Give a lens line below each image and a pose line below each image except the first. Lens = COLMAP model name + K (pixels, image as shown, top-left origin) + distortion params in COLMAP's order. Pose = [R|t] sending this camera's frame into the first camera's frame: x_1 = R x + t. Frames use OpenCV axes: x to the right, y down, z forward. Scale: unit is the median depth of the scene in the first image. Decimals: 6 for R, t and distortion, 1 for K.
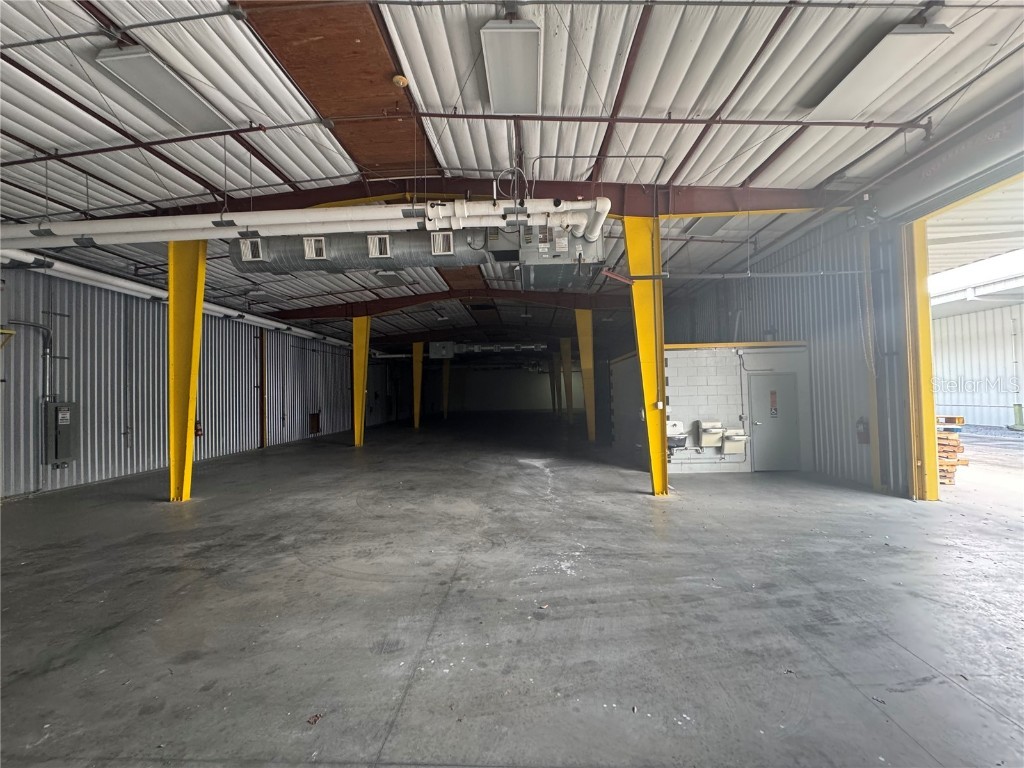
lens RADIAL K [[404.2, 0, 511.5], [0, 404.2, 385.0], [0, 0, 1]] dist [0.000368, -0.000094]
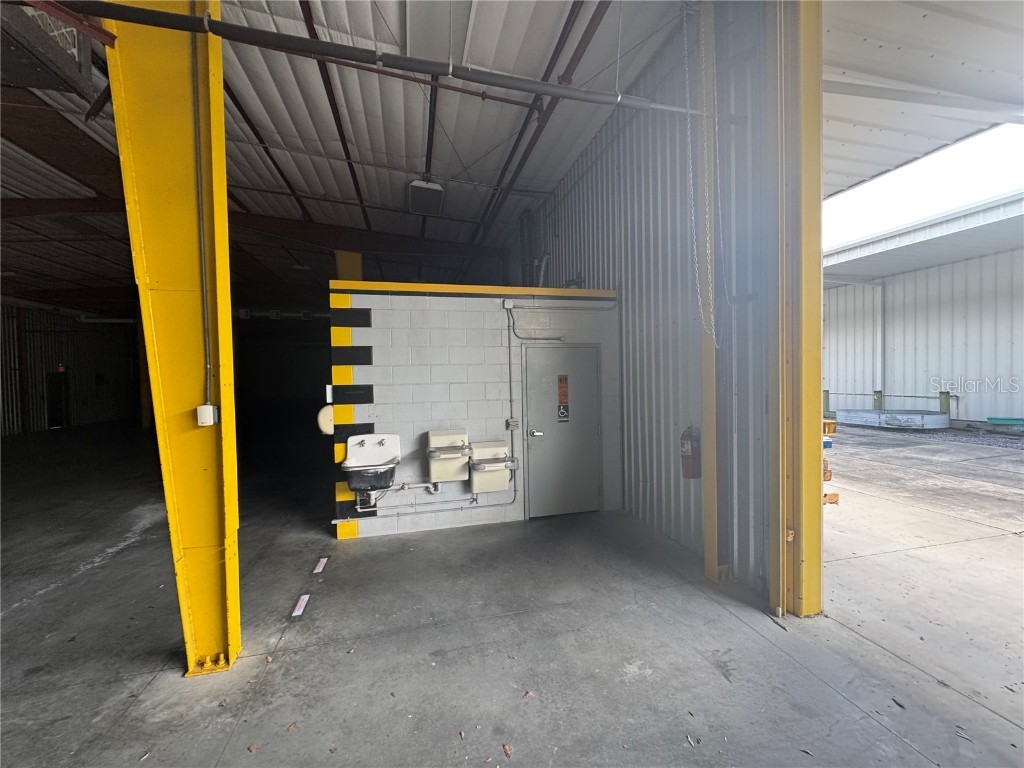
lens RADIAL K [[404.2, 0, 511.5], [0, 404.2, 385.0], [0, 0, 1]] dist [0.000368, -0.000094]
pose [[0.957288, -0.001548, 0.289132, 0.427521], [-0.009751, 0.999244, 0.037635, 0.007605], [-0.288971, -0.038847, 0.956549, 0.491159]]
